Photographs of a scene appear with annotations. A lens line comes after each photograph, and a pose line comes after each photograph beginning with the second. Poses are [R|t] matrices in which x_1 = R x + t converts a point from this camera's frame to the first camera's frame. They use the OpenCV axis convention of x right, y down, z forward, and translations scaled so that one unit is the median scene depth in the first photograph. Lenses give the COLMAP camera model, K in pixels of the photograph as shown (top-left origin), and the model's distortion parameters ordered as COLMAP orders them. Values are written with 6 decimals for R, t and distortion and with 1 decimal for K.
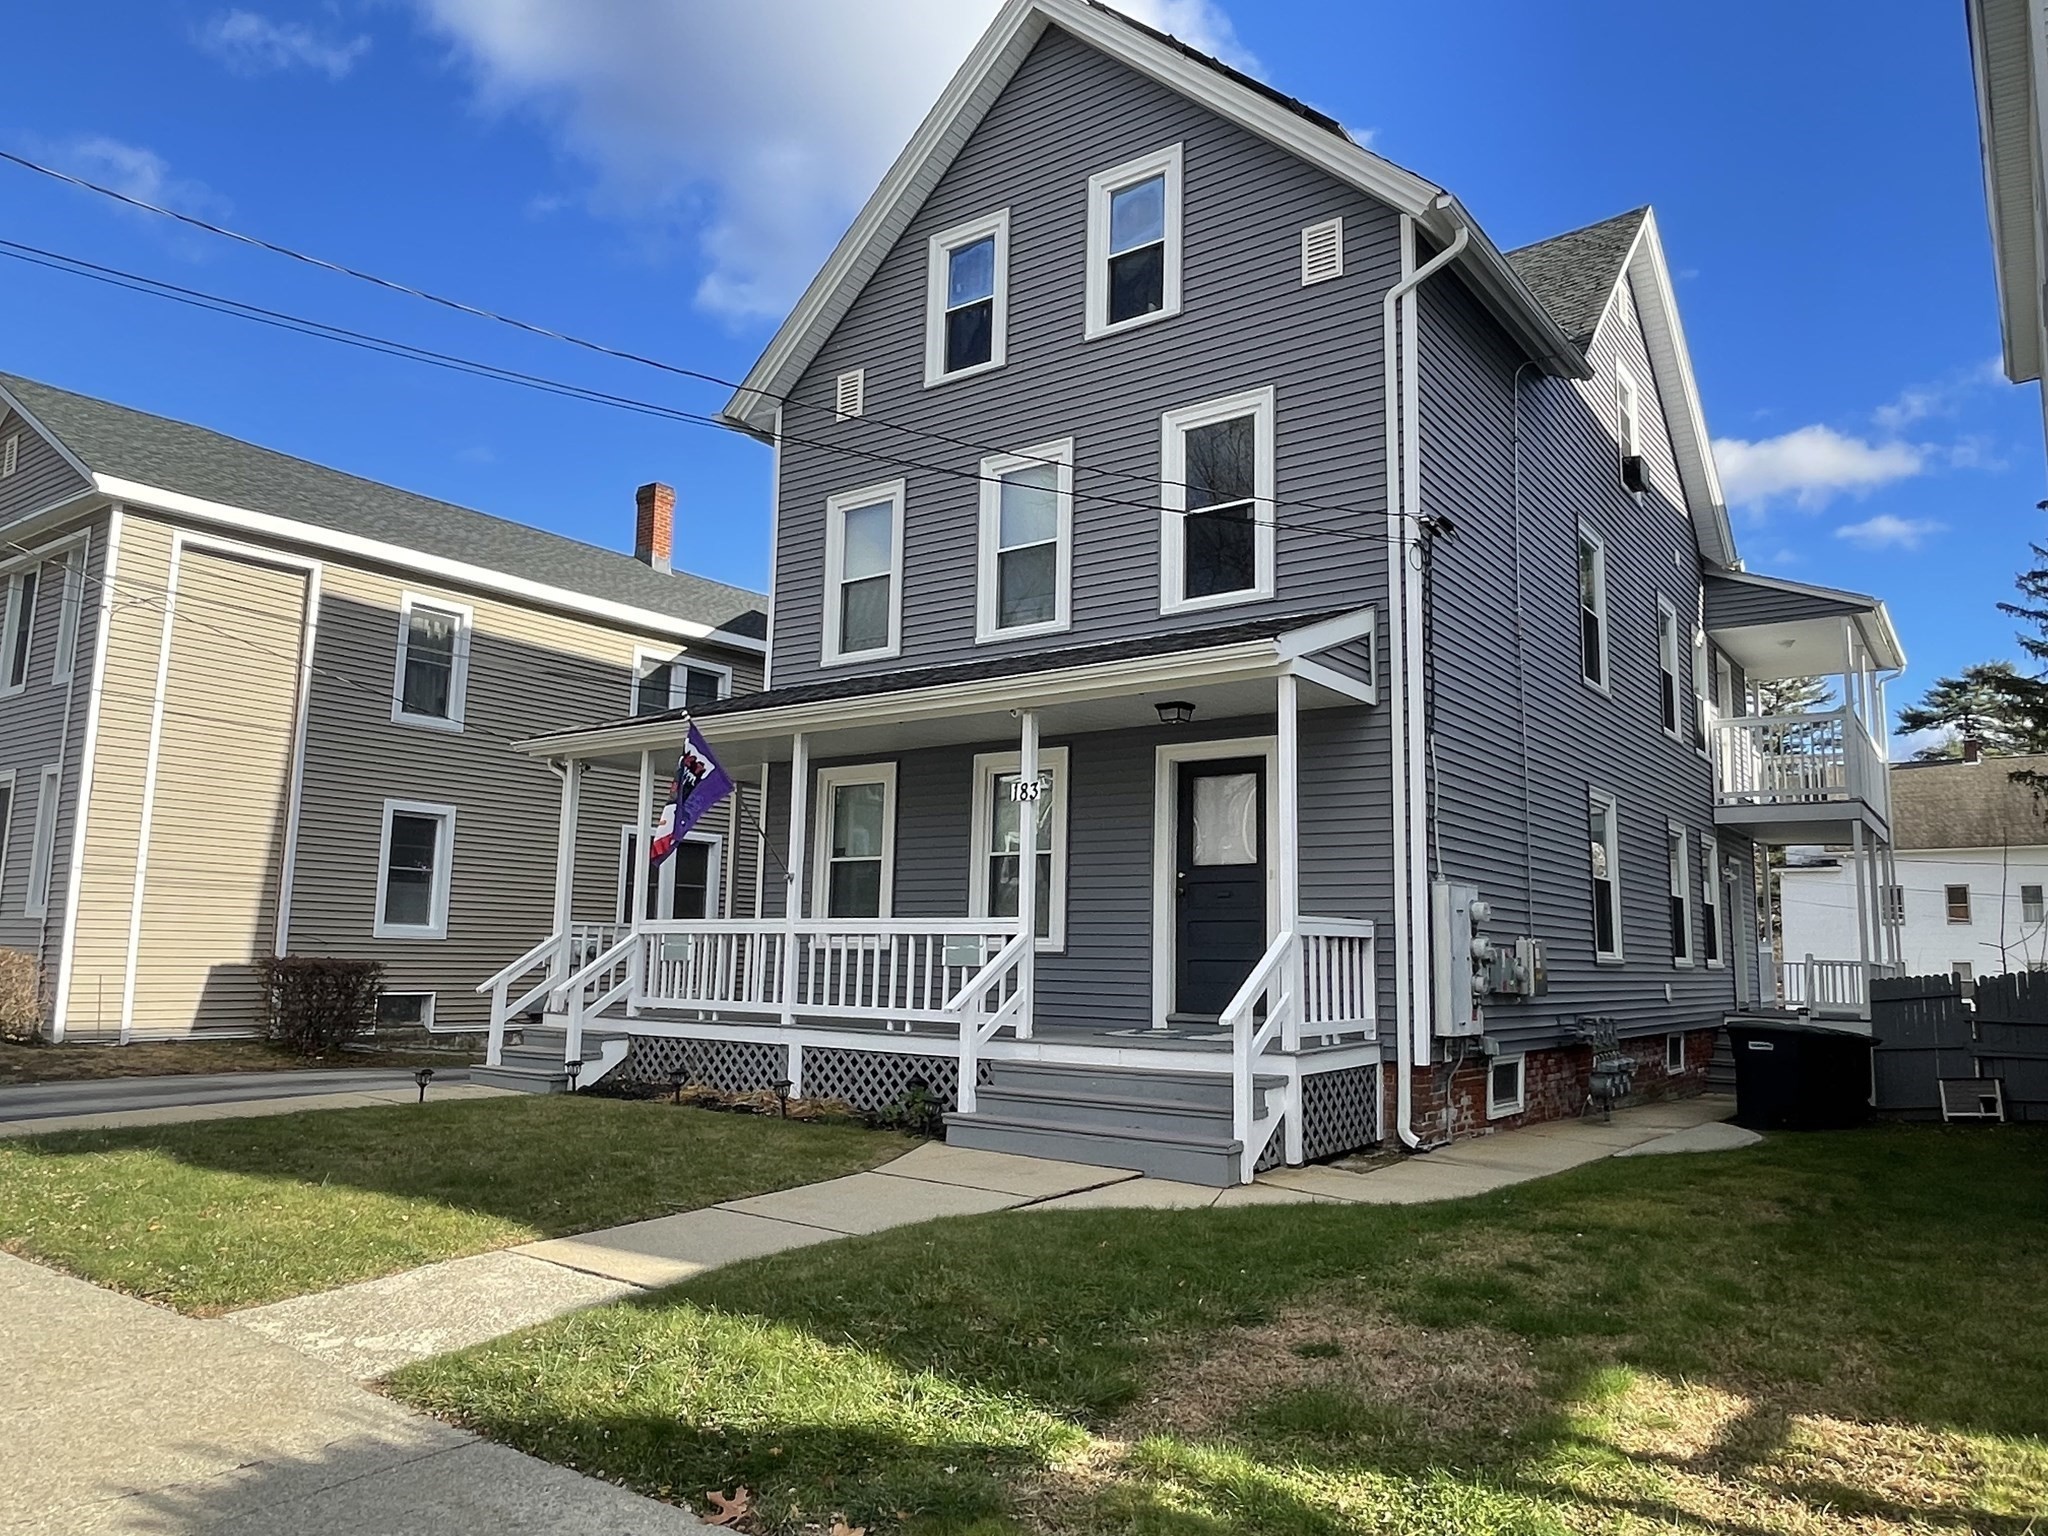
lens RADIAL K [[1406.3, 0, 1035.3], [0, 1406.3, 753.5], [0, 0, 1]] dist [0.019972, -0.000168]
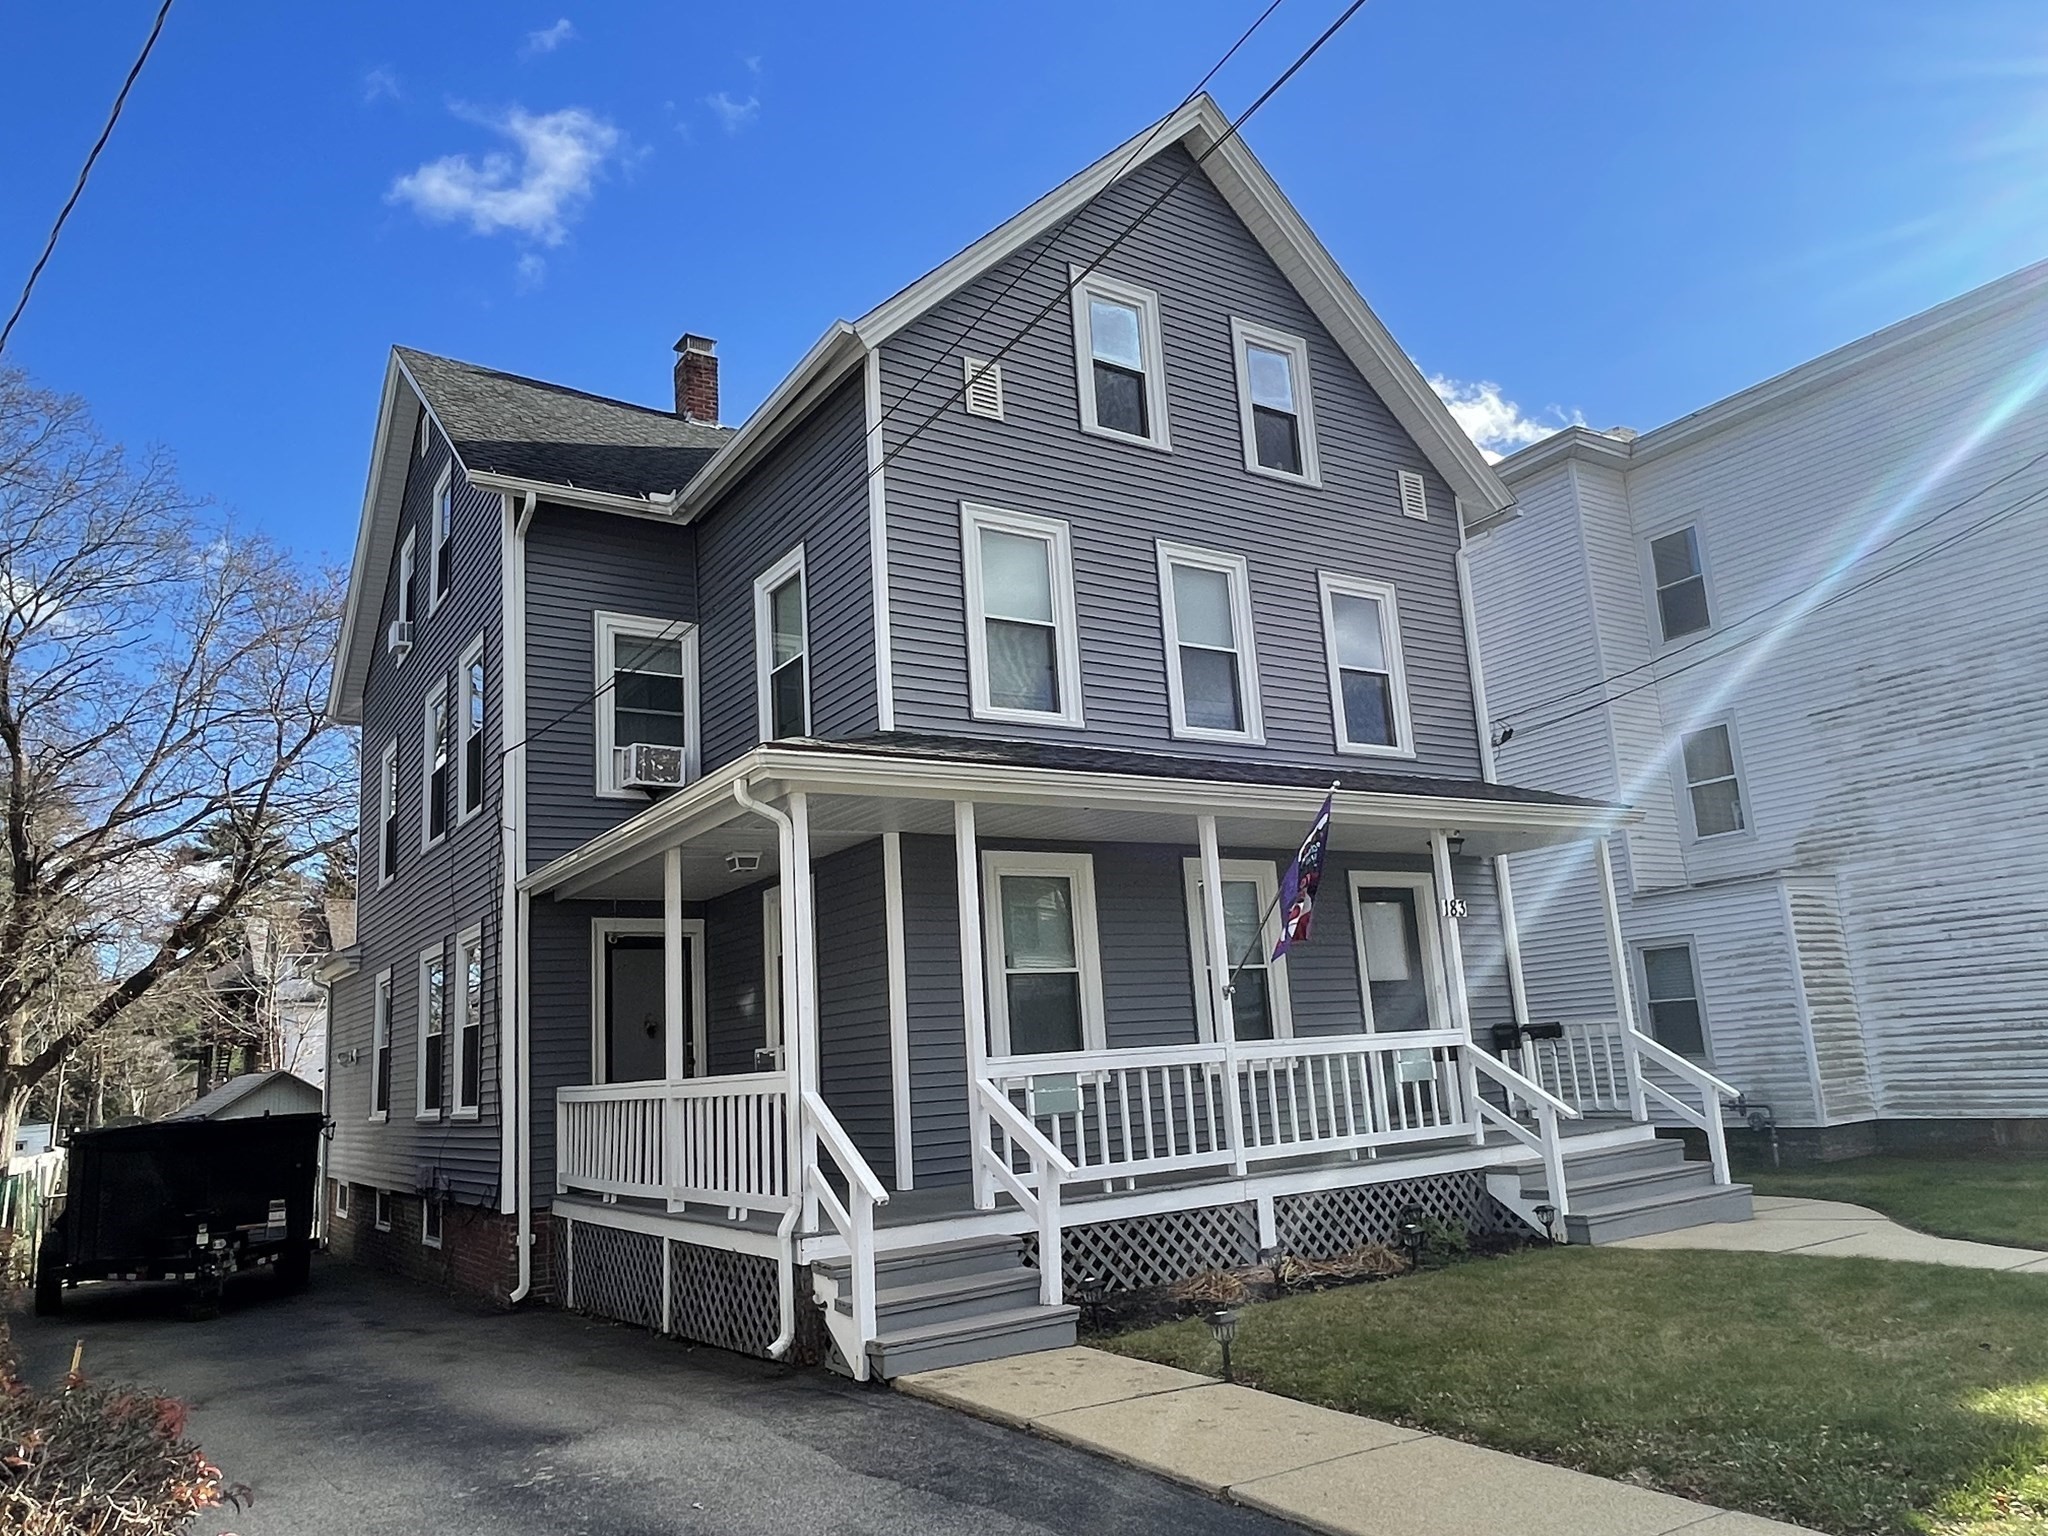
lens RADIAL K [[1406.3, 0, 1029.8], [0, 1406.3, 763.5], [0, 0, 1]] dist [0.019972, -0.000168]
pose [[0.339591, 0.155211, 0.927679, -0.974620], [-0.069890, 0.987728, -0.139674, 0.078143], [-0.937973, -0.017404, 0.346271, 0.812482]]
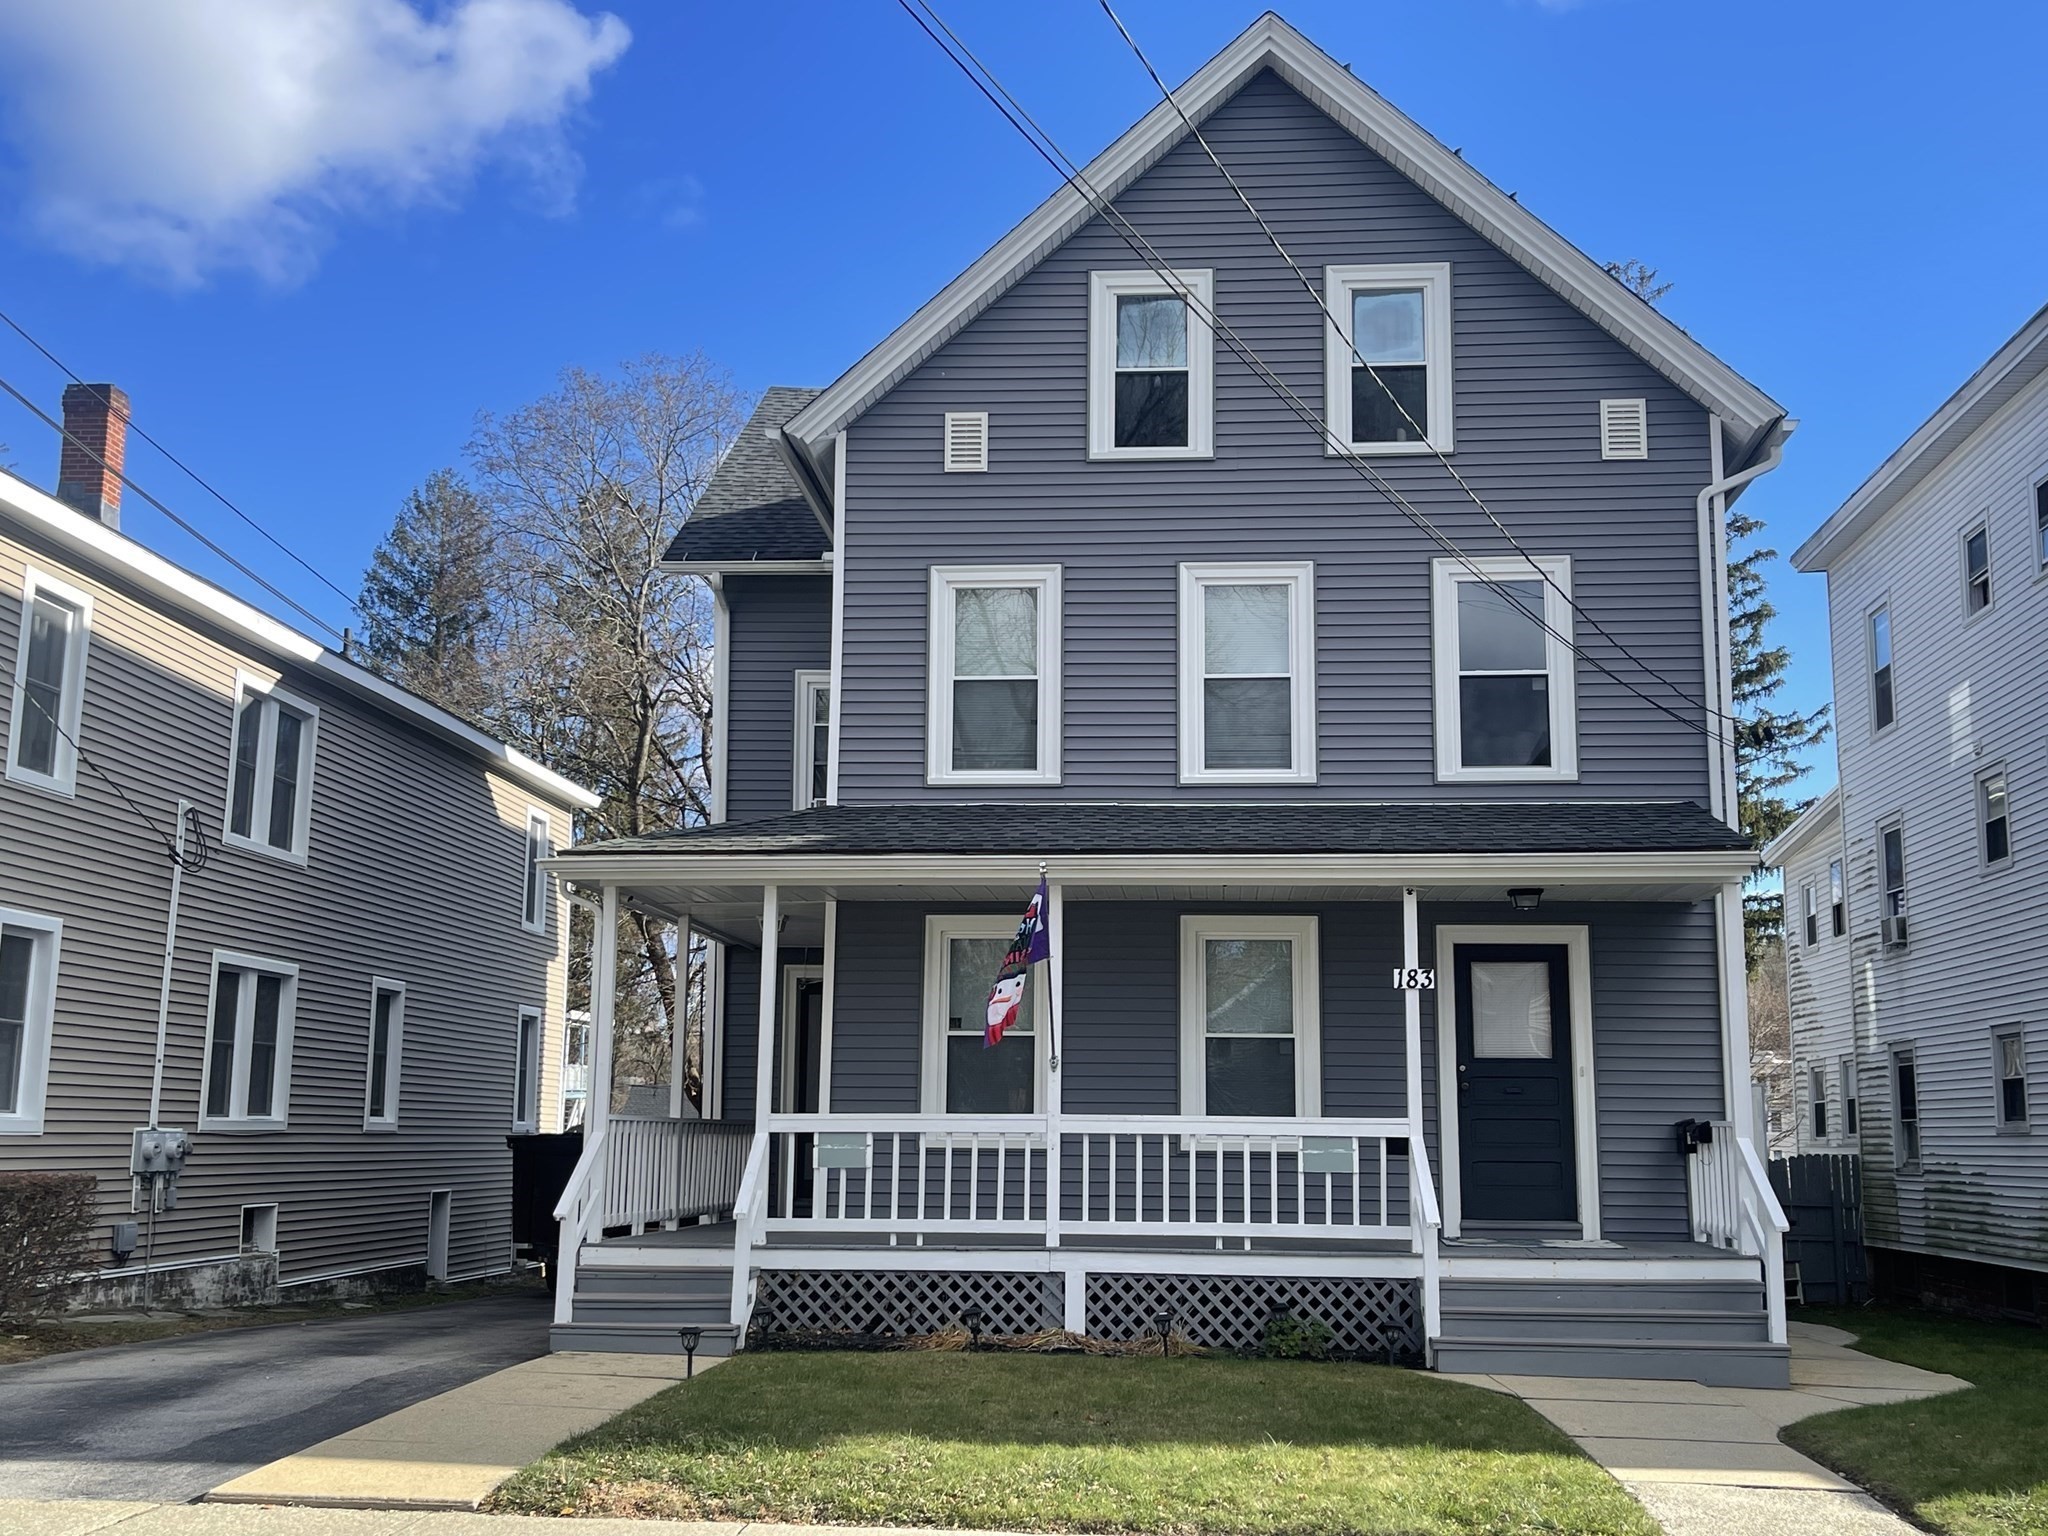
lens RADIAL K [[2039.9, 0, 1037.5], [0, 2039.9, 779.0], [0, 0, 1]] dist [0.084637, 0.000000]
pose [[0.847294, 0.077071, 0.525502, -0.801630], [-0.070960, 0.996972, -0.031805, -0.037445], [-0.526362, -0.010341, 0.850198, 0.001845]]
